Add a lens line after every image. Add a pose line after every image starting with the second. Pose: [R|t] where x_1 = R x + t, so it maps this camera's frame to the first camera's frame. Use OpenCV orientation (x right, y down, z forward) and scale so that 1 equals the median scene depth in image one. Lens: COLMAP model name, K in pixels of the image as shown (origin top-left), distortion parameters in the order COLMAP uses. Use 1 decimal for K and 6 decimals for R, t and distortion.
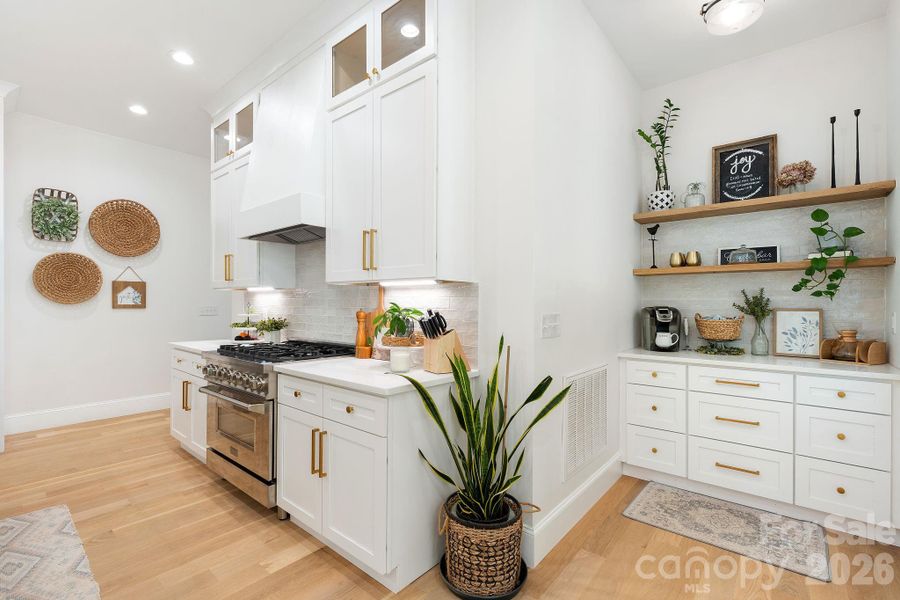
lens RADIAL K [[394.3, 0, 453.3], [0, 394.3, 302.0], [0, 0, 1]] dist [0.001936, -0.000767]
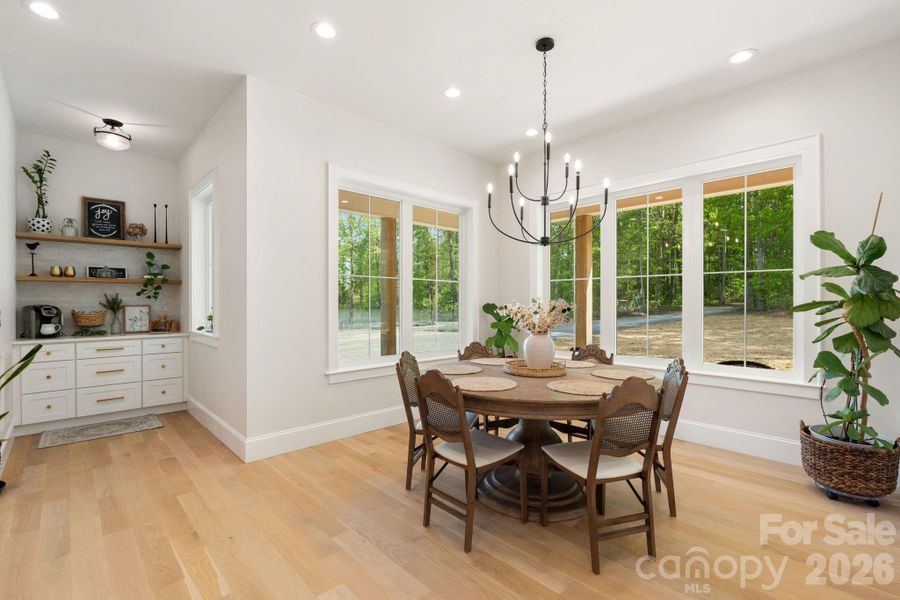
lens RADIAL K [[405.9, 0, 452.1], [0, 405.9, 304.8], [0, 0, 1]] dist [-0.004768, 0.000093]
pose [[0.110553, -0.011331, 0.993806, -0.736215], [-0.000197, 0.999935, 0.011423, -0.005939], [-0.993870, -0.001458, 0.110543, -0.571366]]
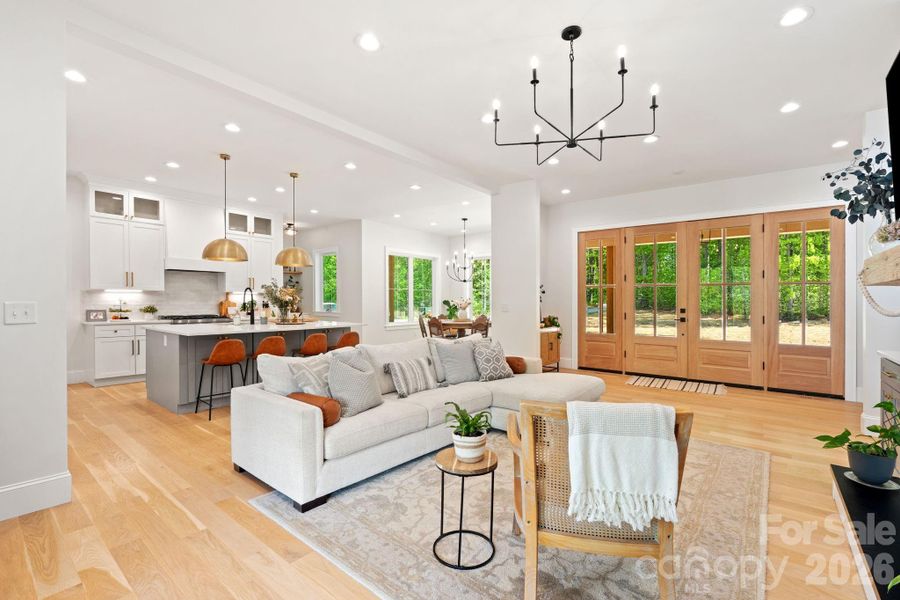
lens RADIAL K [[394.3, 0, 451.8], [0, 394.3, 306.8], [0, 0, 1]] dist [0.001936, -0.000767]
pose [[-0.024293, -0.023434, 0.999430, -2.859036], [-0.008035, 0.999698, 0.023245, -0.015963], [-0.999673, -0.007466, -0.024474, -0.529706]]
